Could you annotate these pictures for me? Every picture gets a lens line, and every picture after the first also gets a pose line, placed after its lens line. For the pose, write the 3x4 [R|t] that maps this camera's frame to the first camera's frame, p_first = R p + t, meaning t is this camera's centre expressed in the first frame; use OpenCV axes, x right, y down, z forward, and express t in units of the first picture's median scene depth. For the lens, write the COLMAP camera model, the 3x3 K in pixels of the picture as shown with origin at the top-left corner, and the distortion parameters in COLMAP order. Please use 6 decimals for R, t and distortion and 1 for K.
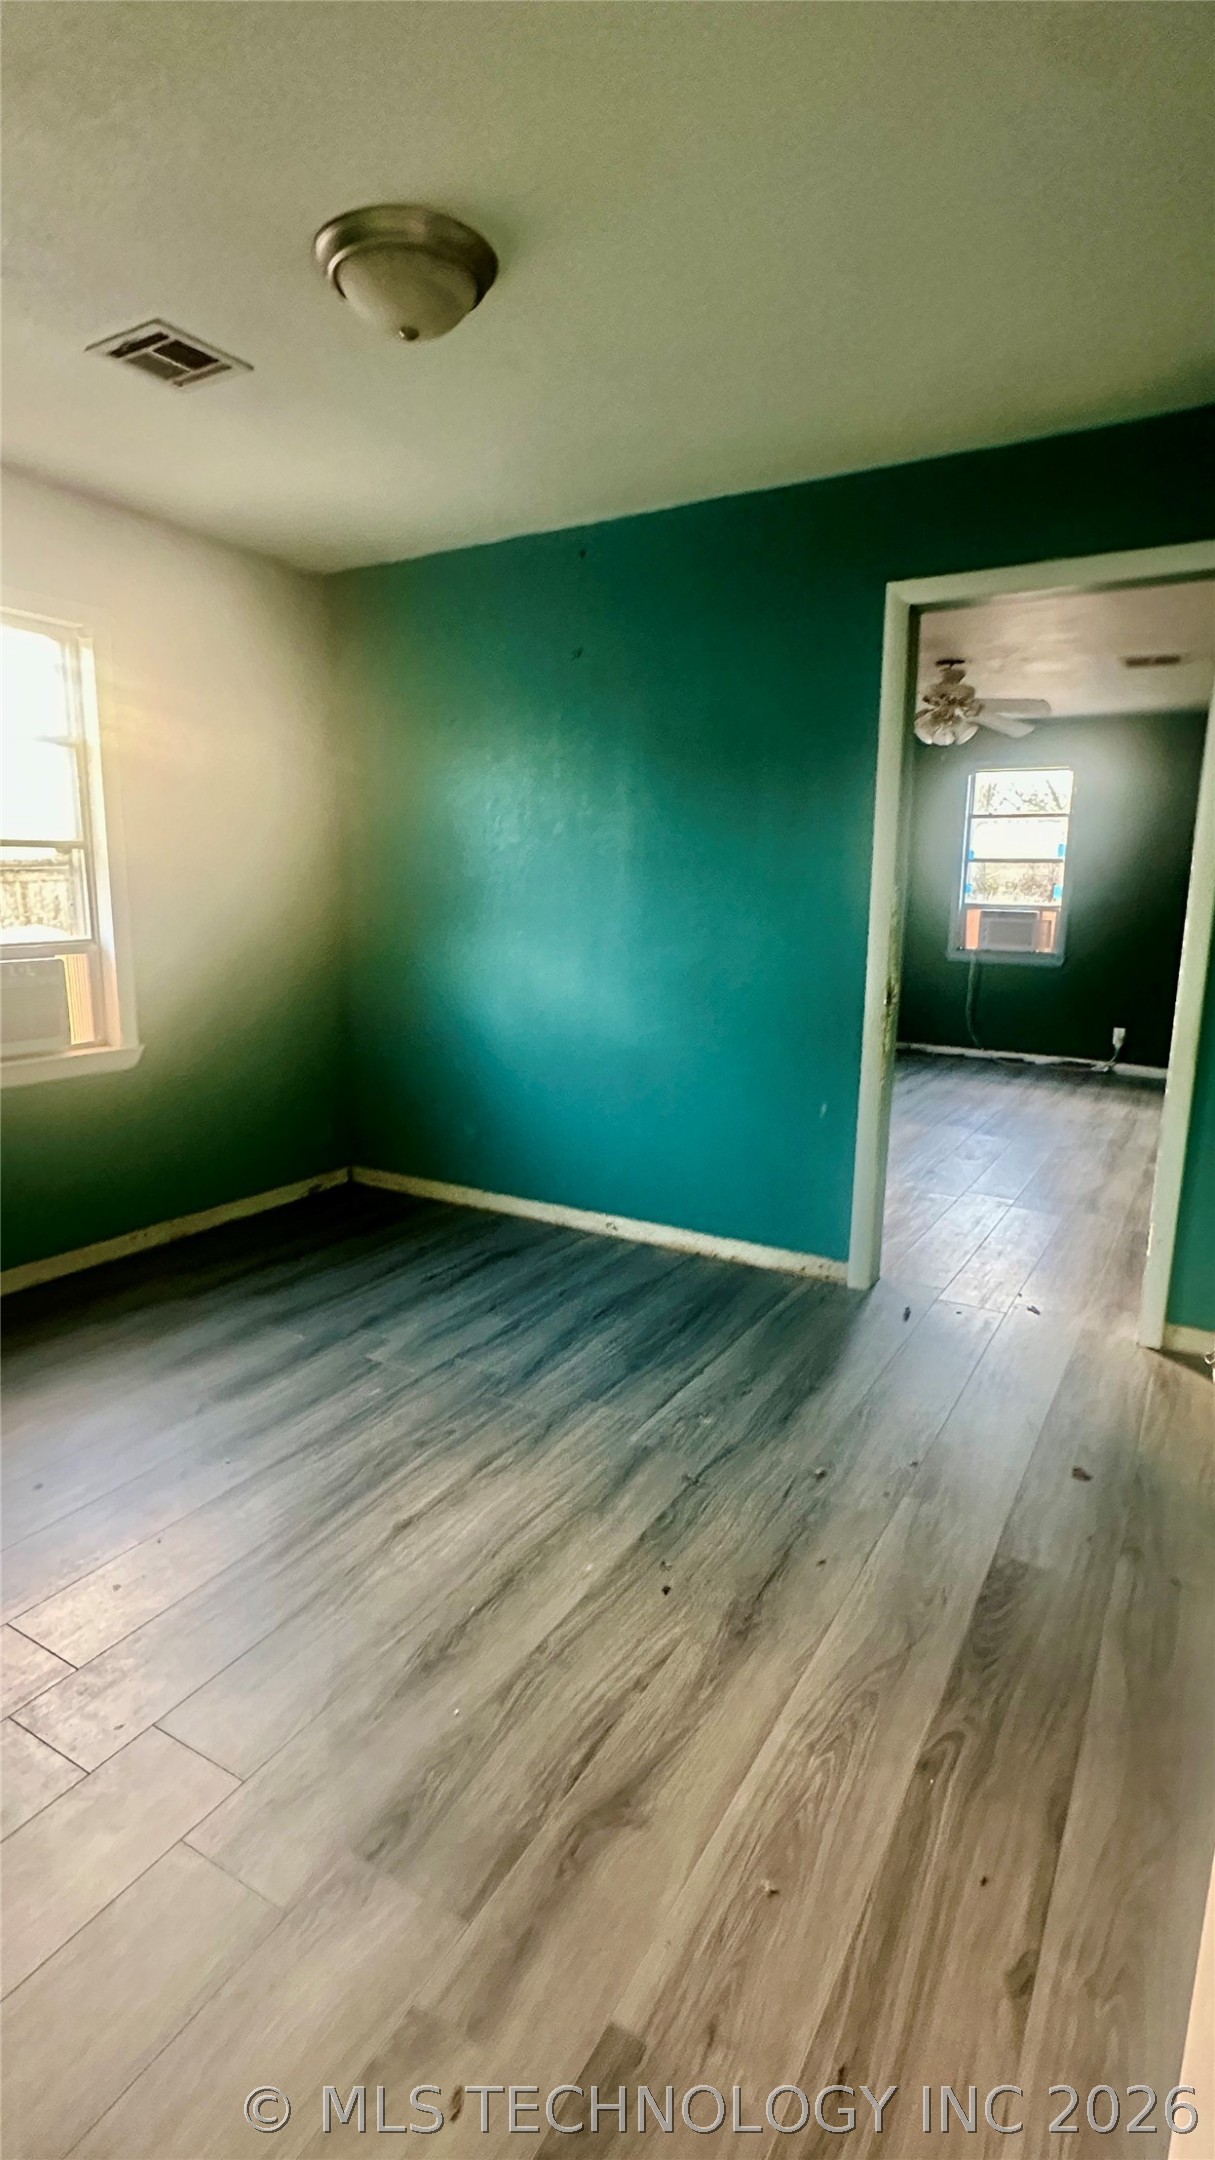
lens RADIAL K [[1067.6, 0, 607.9], [0, 1067.6, 1081.6], [0, 0, 1]] dist [-0.003667, -0.000107]
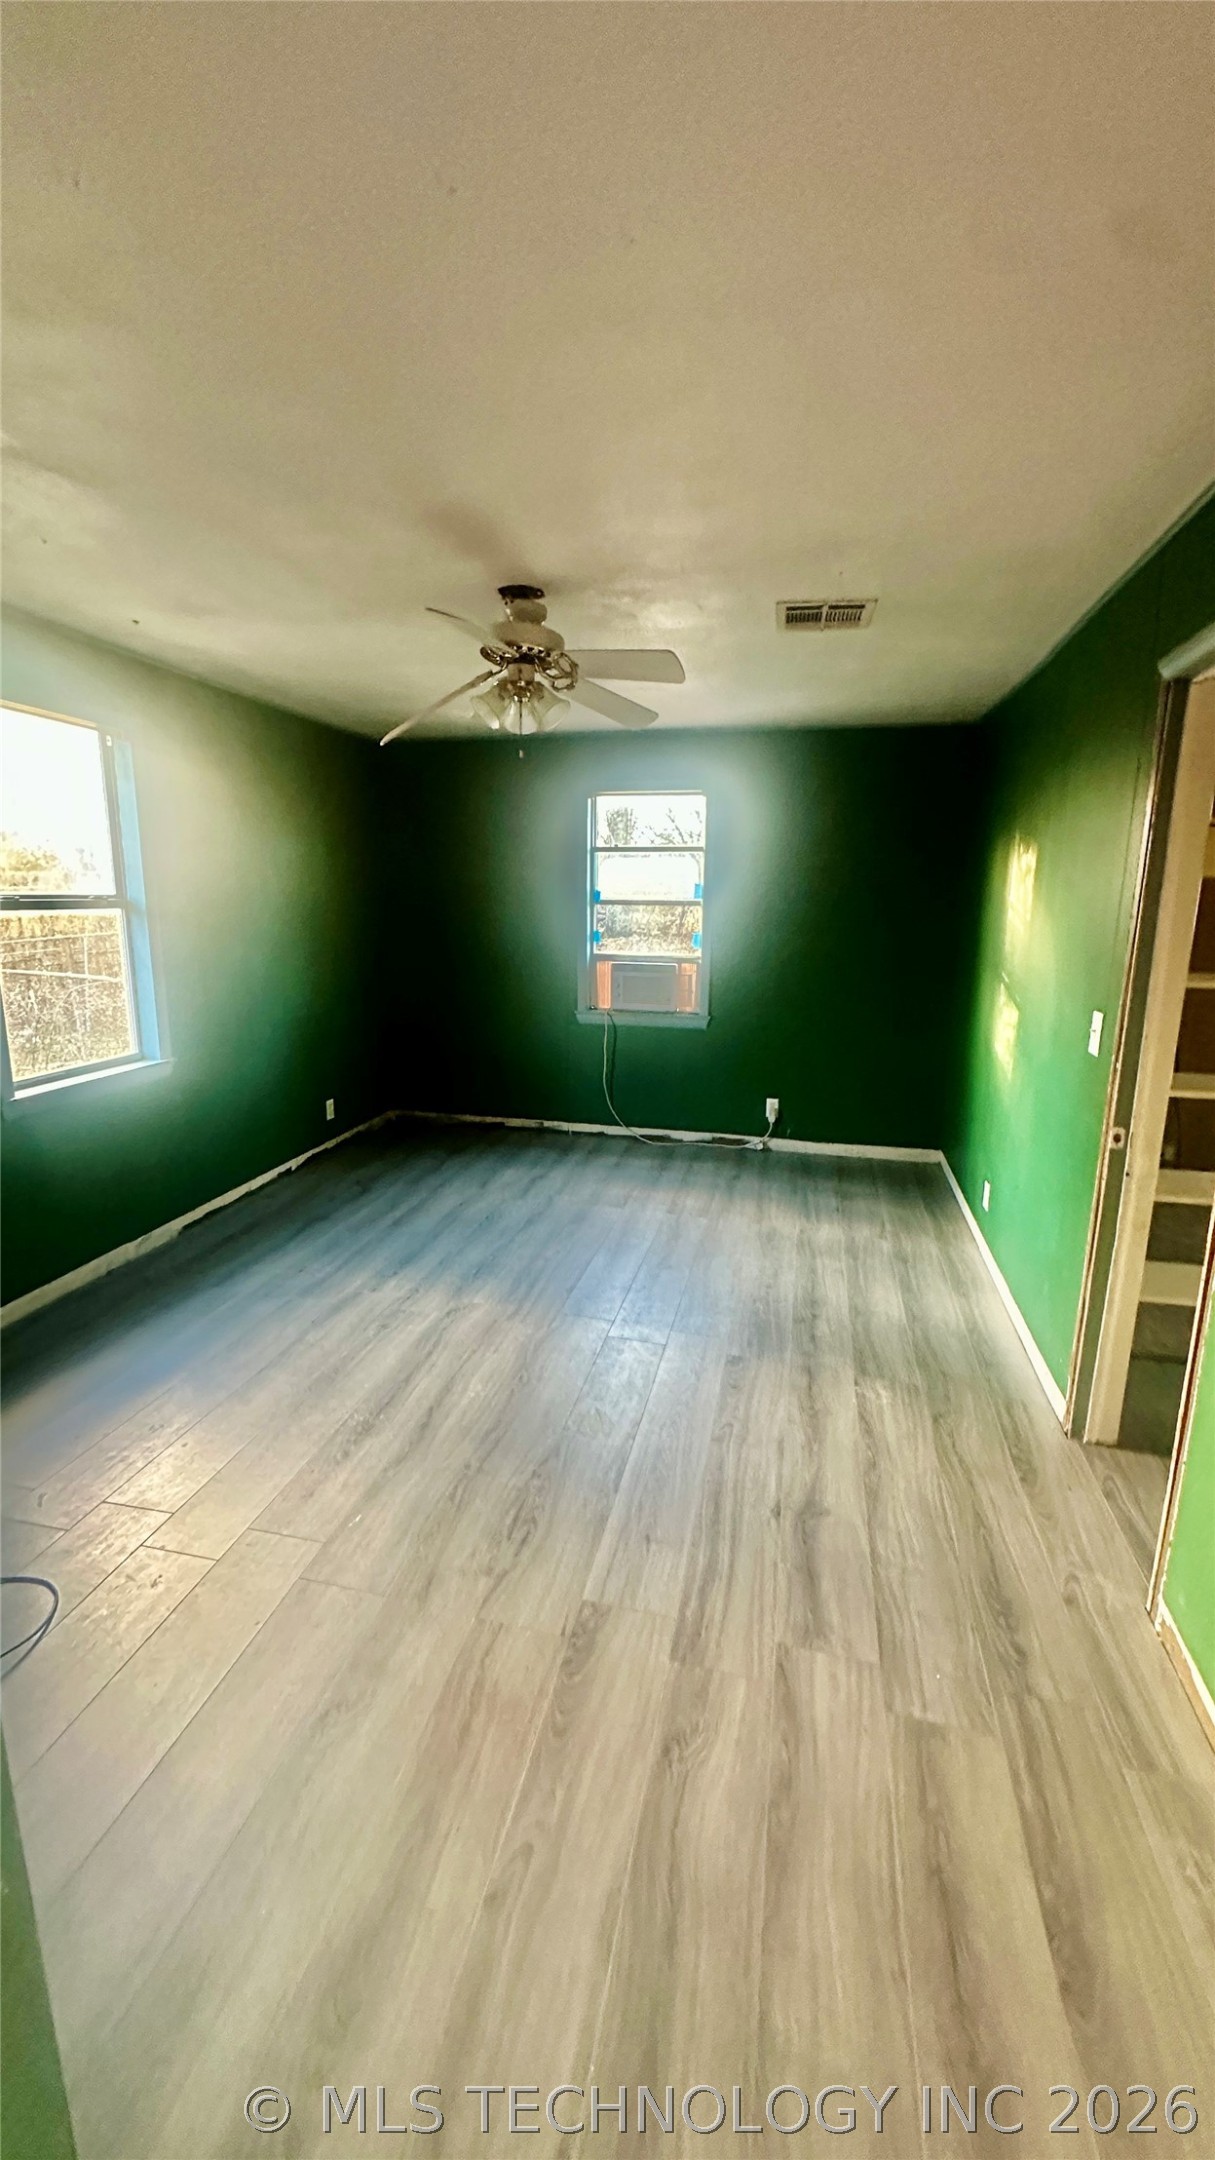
lens RADIAL K [[862.7, 0, 605.9], [0, 862.7, 1078.0], [0, 0, 1]] dist [0.000771, 0.000286]
pose [[0.953997, -0.065521, 0.292570, 0.144963], [0.060026, 0.997812, 0.027729, -0.091631], [-0.293747, -0.008892, 0.955842, 0.364311]]
